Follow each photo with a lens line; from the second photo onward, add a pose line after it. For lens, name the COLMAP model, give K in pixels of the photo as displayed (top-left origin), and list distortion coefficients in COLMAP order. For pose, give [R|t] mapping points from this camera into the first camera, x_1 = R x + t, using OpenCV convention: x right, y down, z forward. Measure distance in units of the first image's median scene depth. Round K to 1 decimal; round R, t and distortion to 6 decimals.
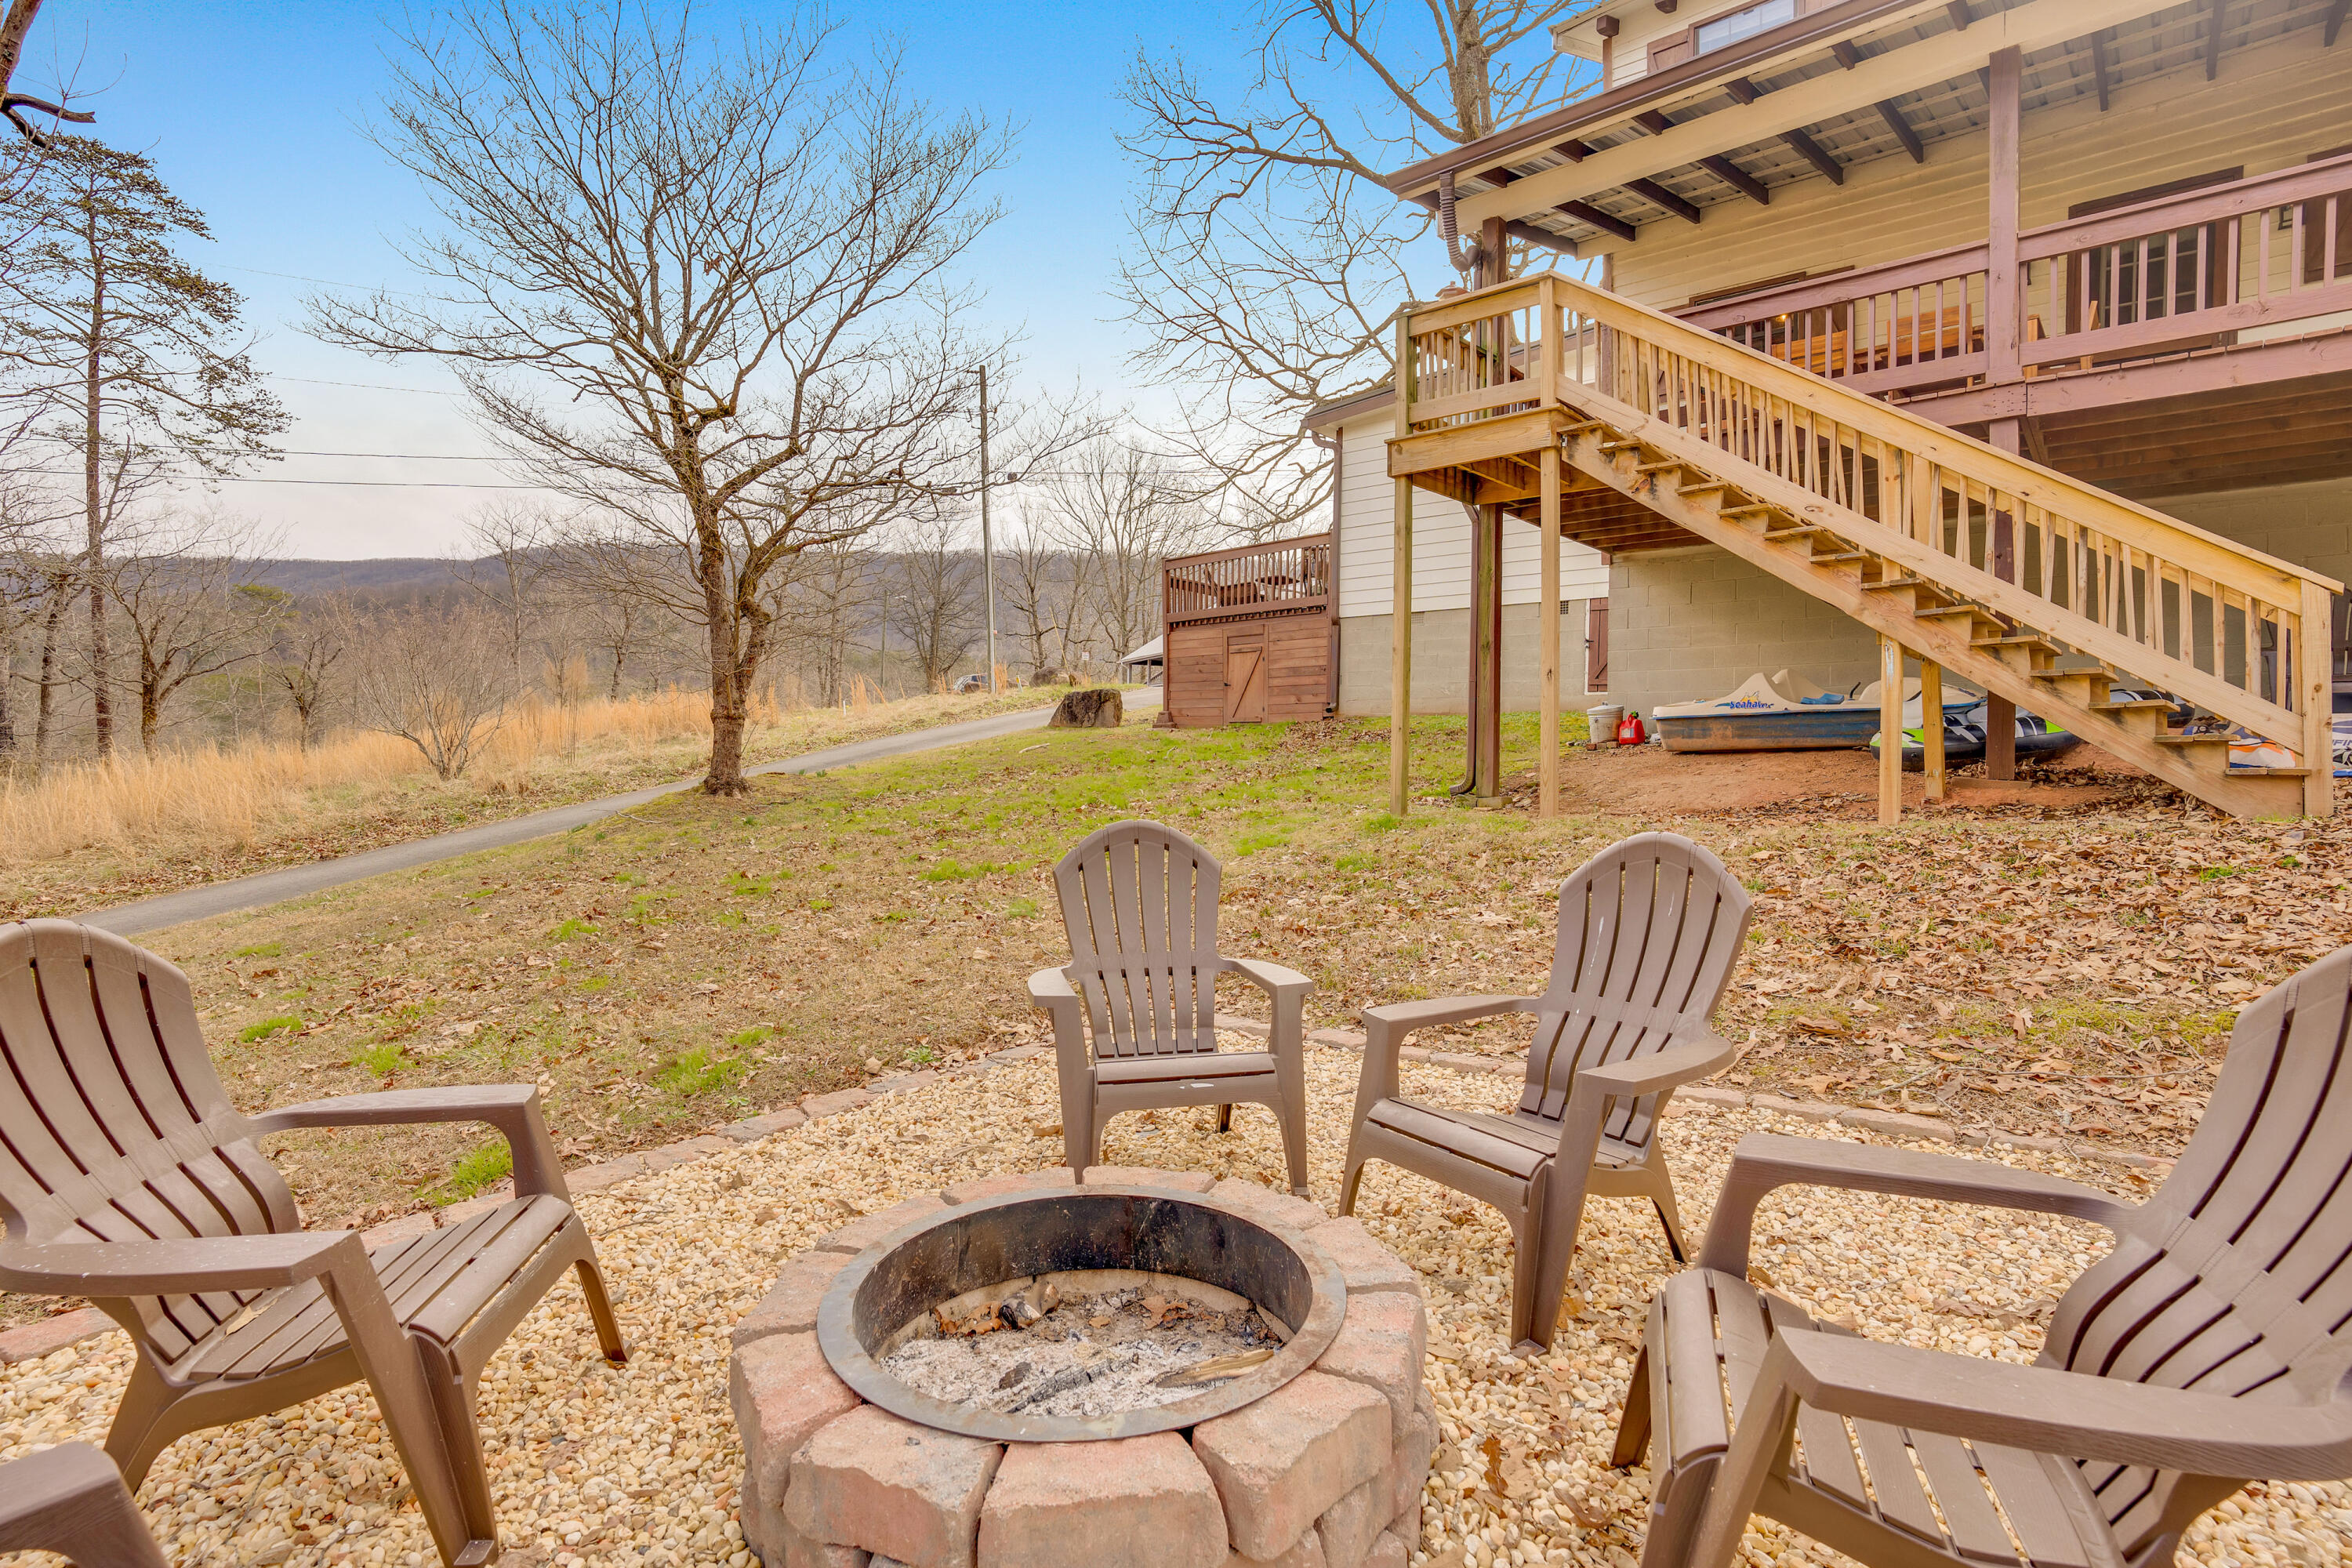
lens RADIAL K [[1181.7, 0, 1176.0], [0, 1181.7, 784.0], [0, 0, 1]] dist [-0.065801, 0.034095]
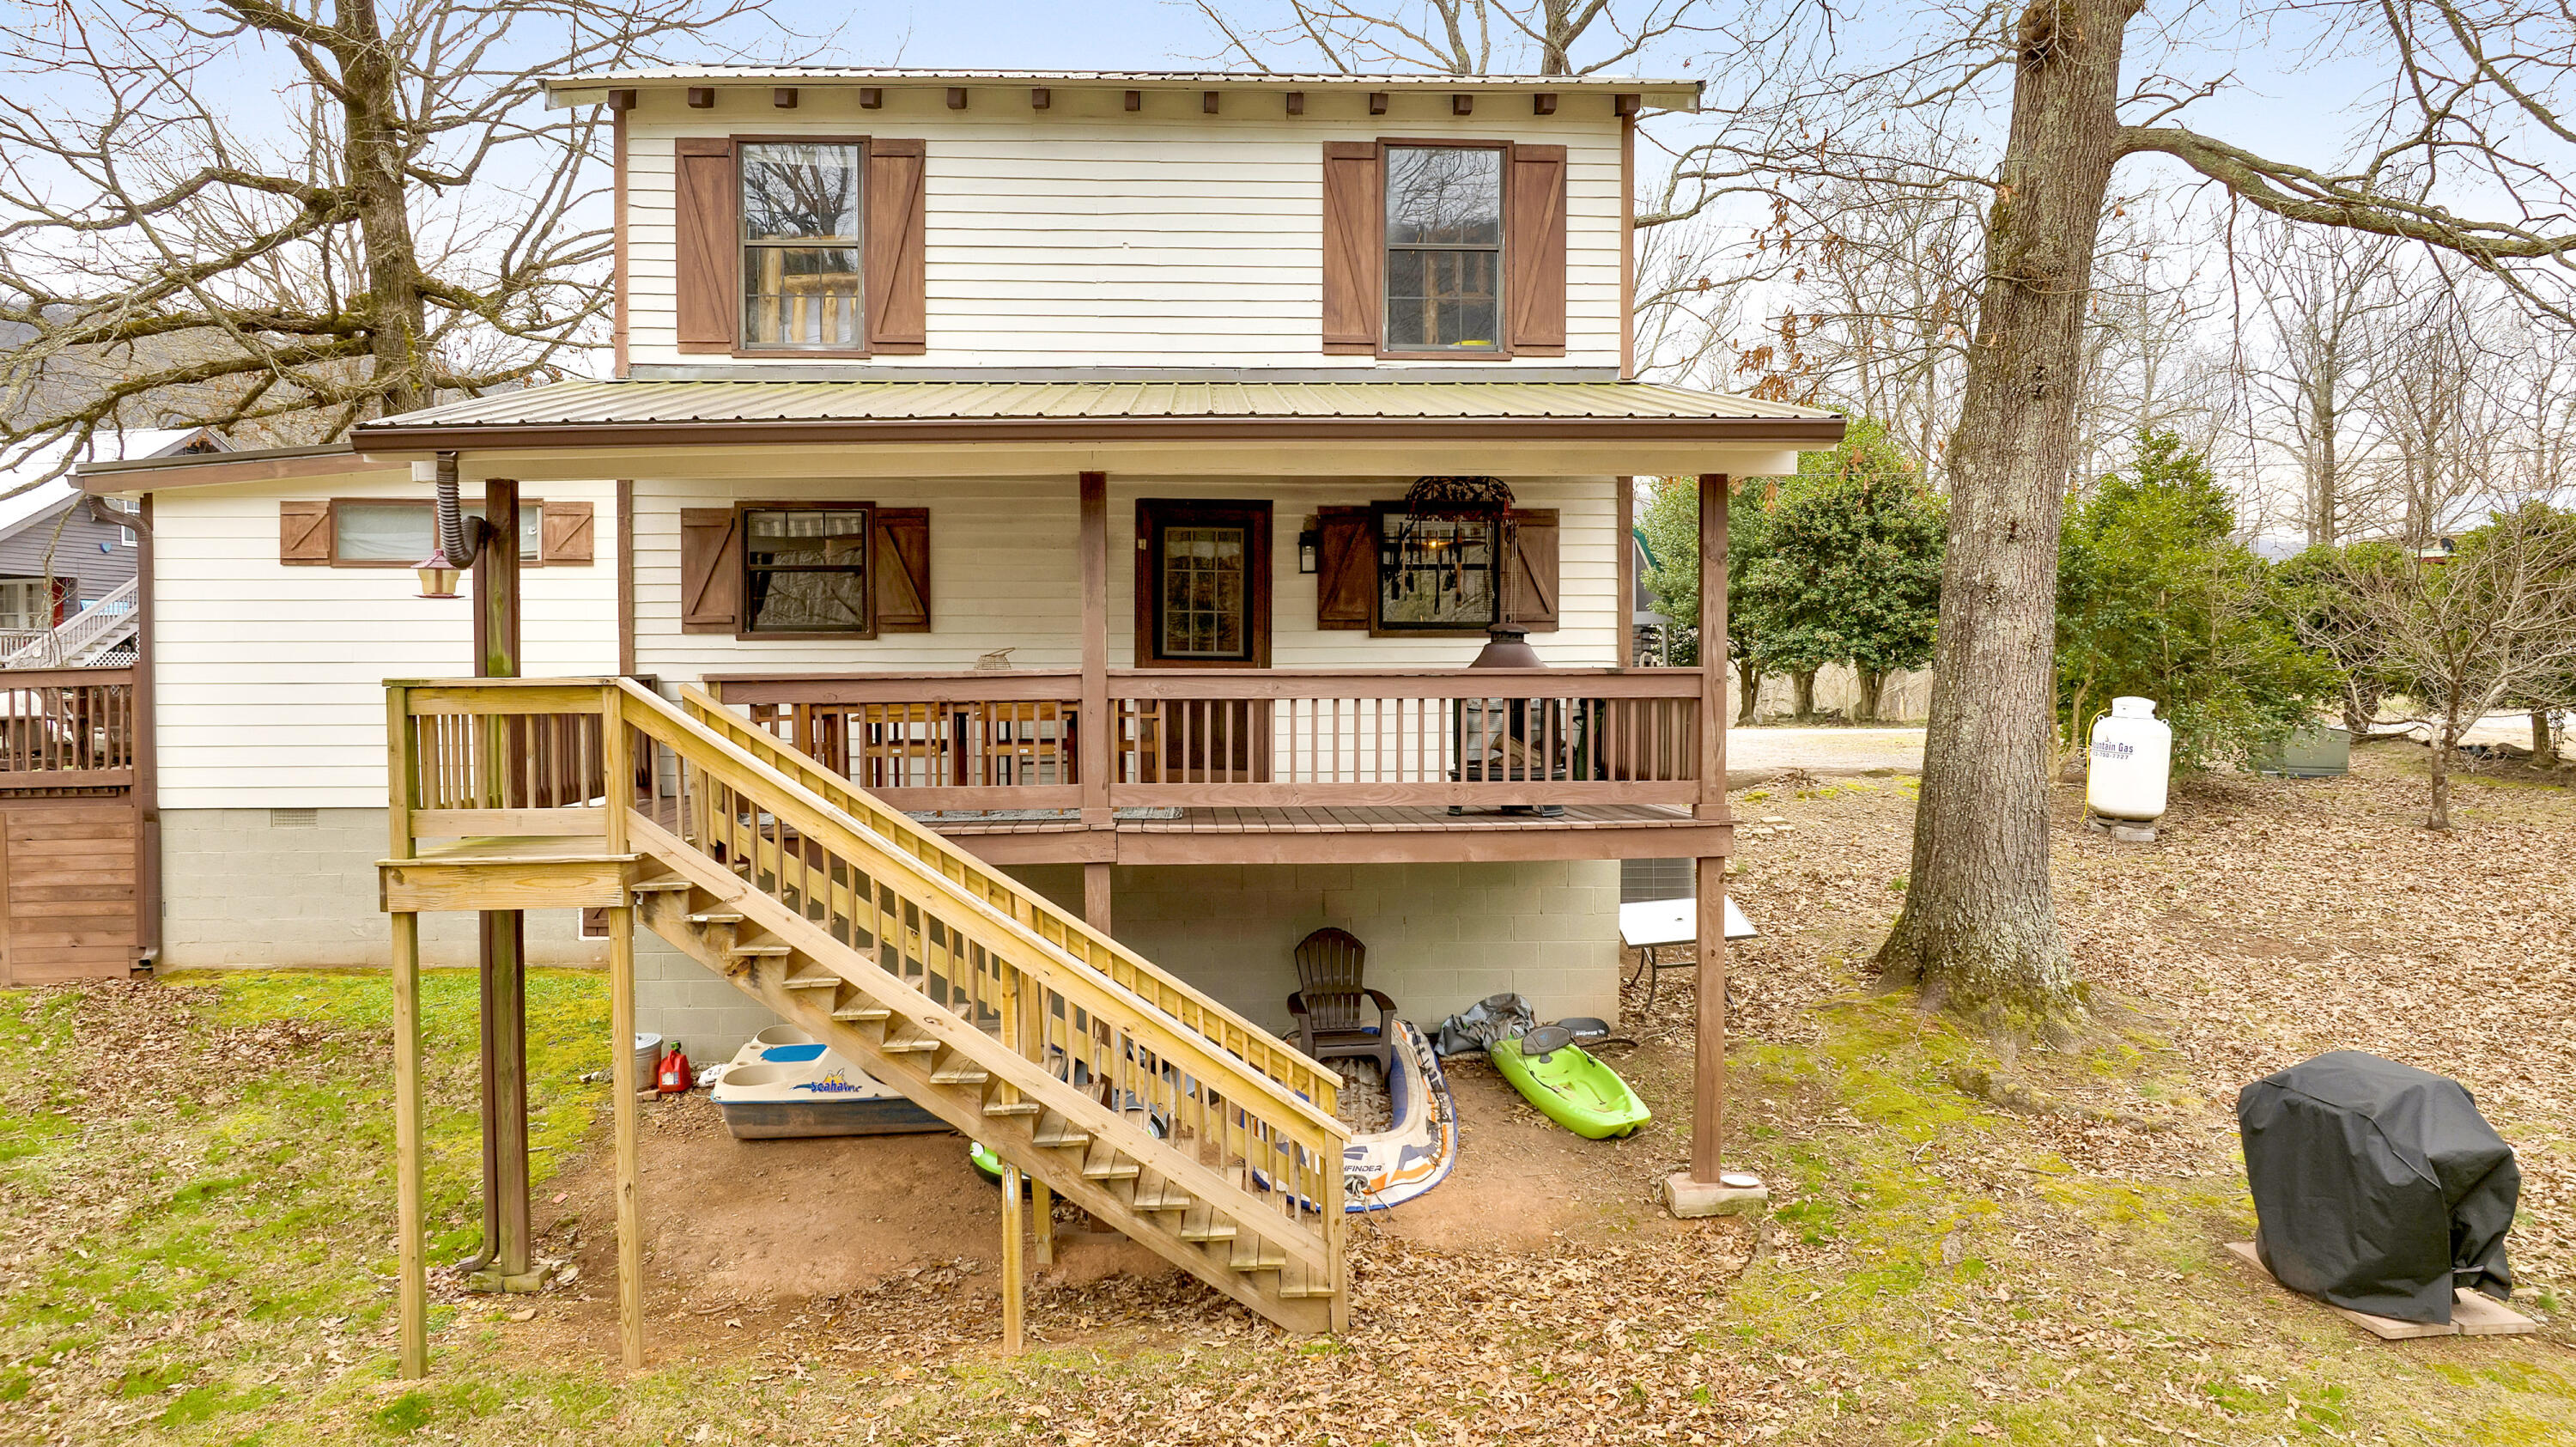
lens RADIAL K [[1838.8, 0, 1323.9], [0, 1838.8, 725.6], [0, 0, 1]] dist [-0.053488, 0.072494]
pose [[0.708551, -0.034271, 0.704827, -0.173073], [0.017886, 0.999371, 0.030612, -0.363591], [-0.705433, -0.009083, 0.708719, -0.171986]]
